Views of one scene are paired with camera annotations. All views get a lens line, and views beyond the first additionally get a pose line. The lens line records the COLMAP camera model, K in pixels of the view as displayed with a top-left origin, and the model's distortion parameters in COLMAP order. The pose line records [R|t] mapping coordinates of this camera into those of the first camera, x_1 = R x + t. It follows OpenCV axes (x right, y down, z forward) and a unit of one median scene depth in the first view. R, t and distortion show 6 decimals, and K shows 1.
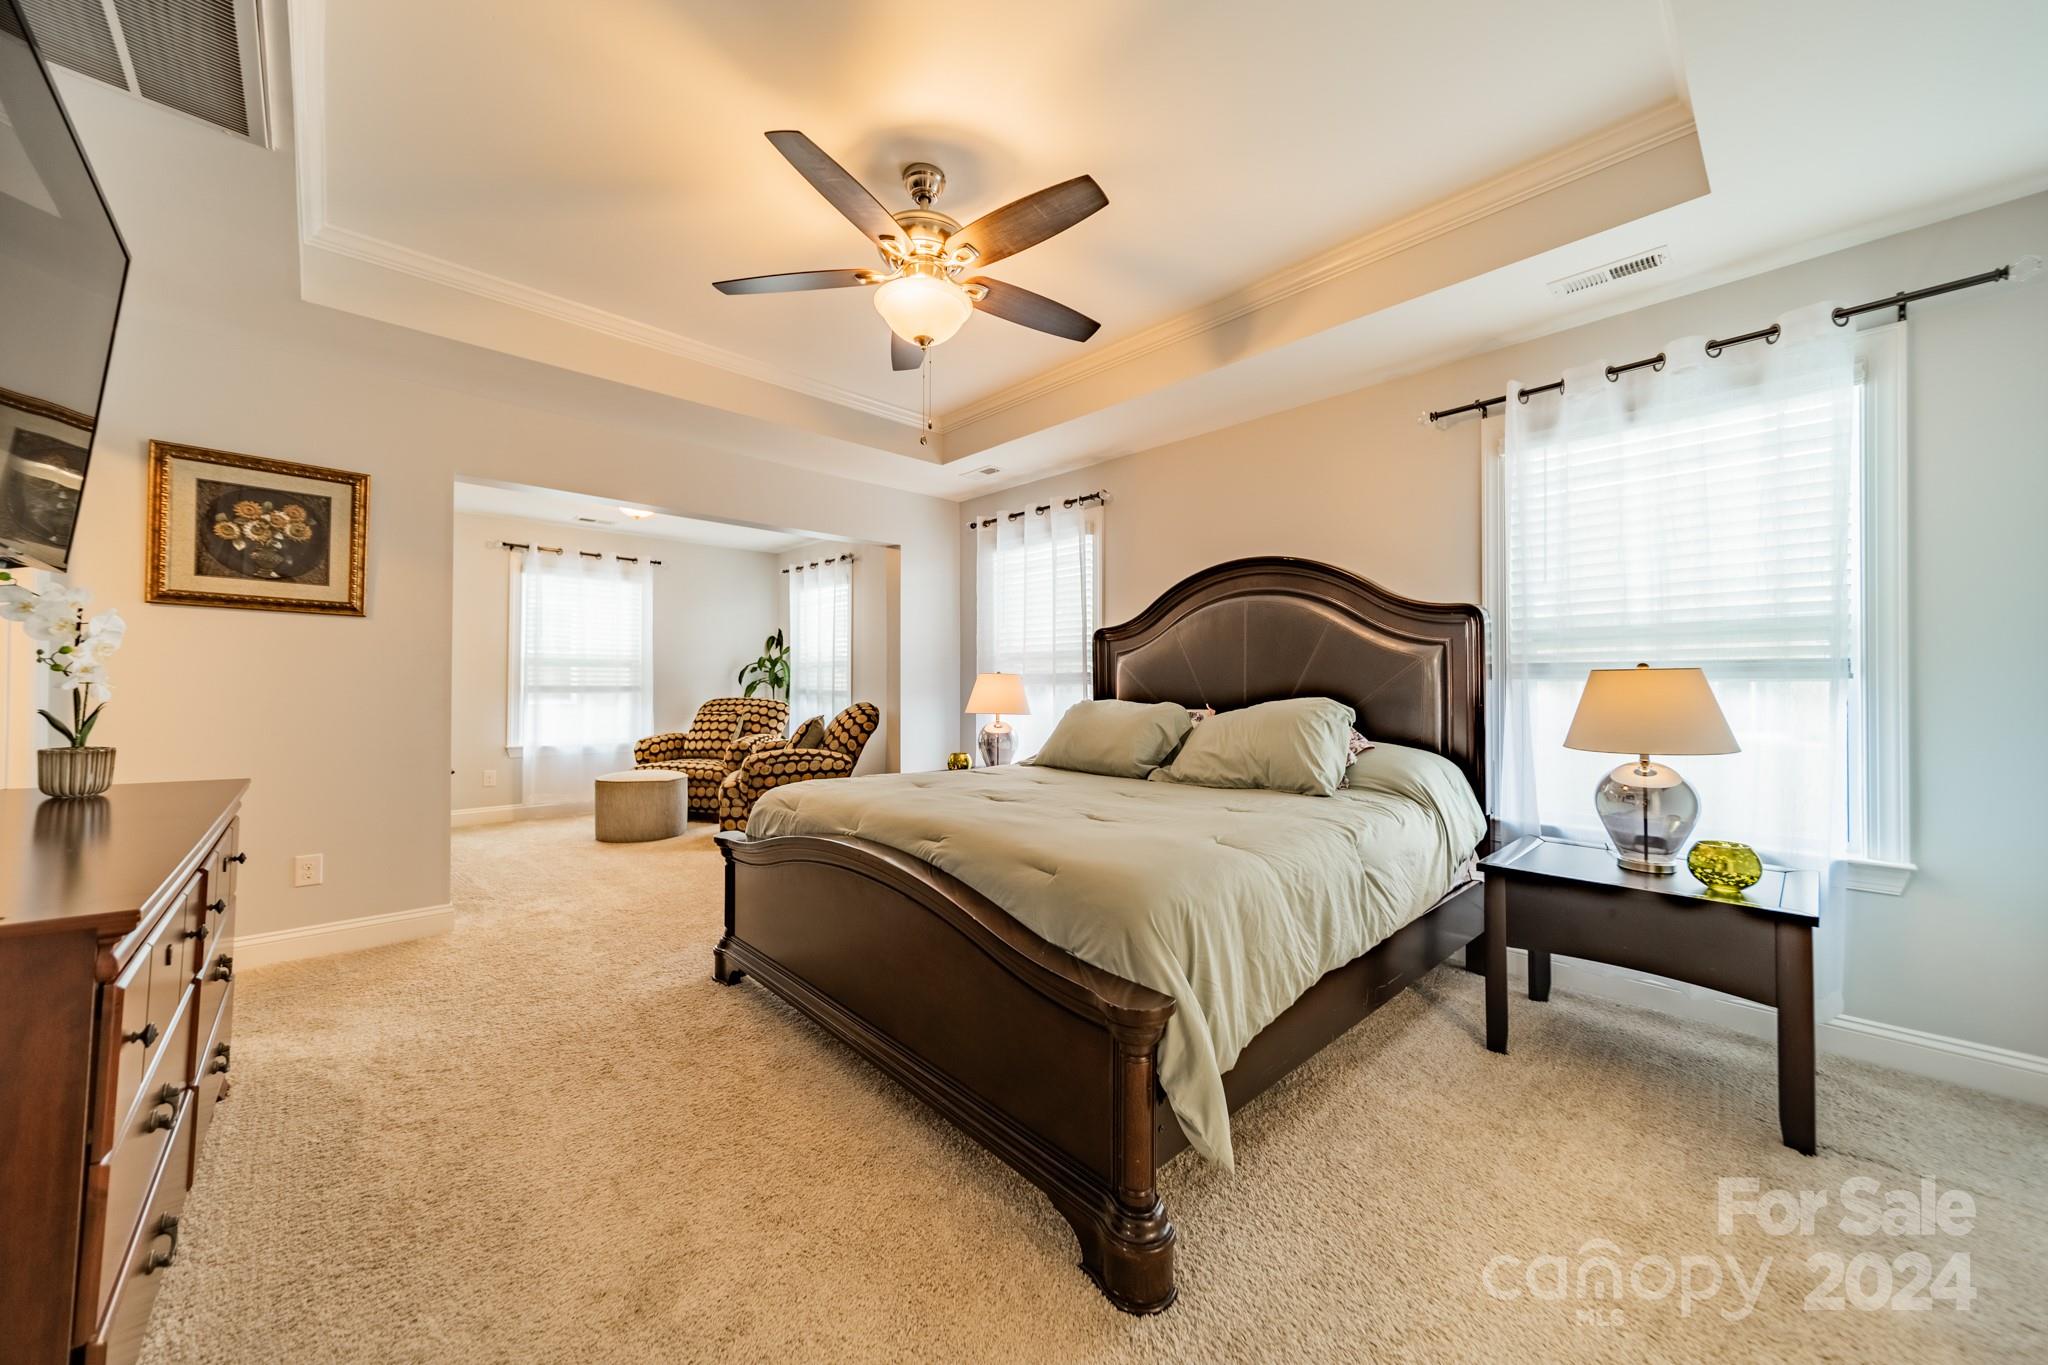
lens RADIAL K [[744.6, 0, 1024.0], [0, 744.6, 682.5], [0, 0, 1]] dist [0.001033, 0.000062]
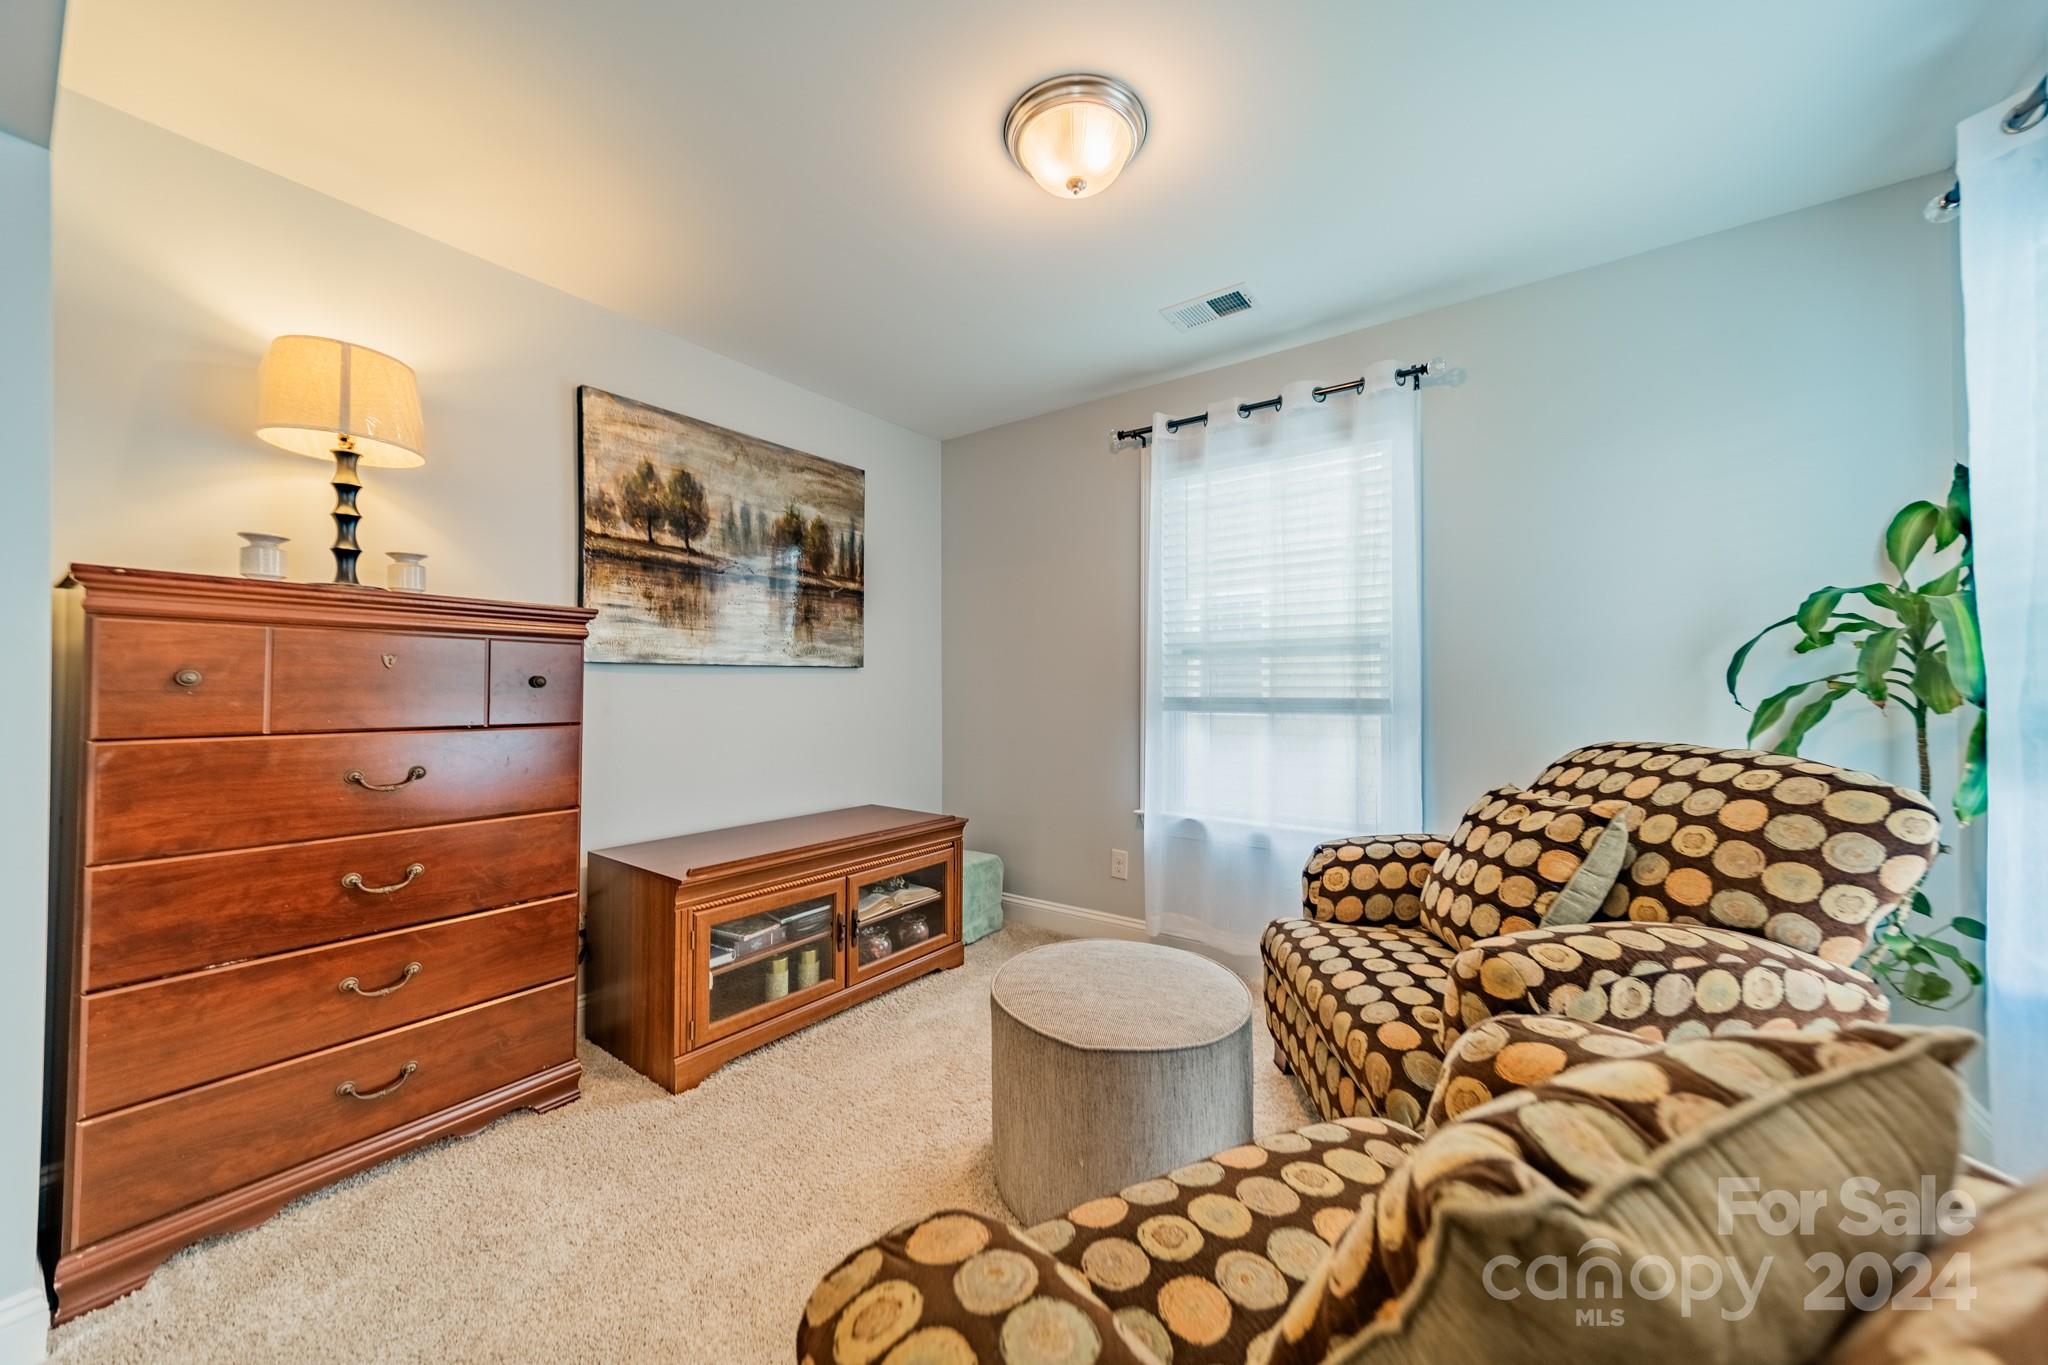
lens RADIAL K [[721.3, 0, 1028.3], [0, 721.3, 685.7], [0, 0, 1]] dist [-0.000195, -0.000281]
pose [[0.189935, -0.012366, -0.981719, -0.257764], [0.002944, 0.999923, -0.012026, 0.001776], [0.981792, -0.000606, 0.189957, 1.085817]]
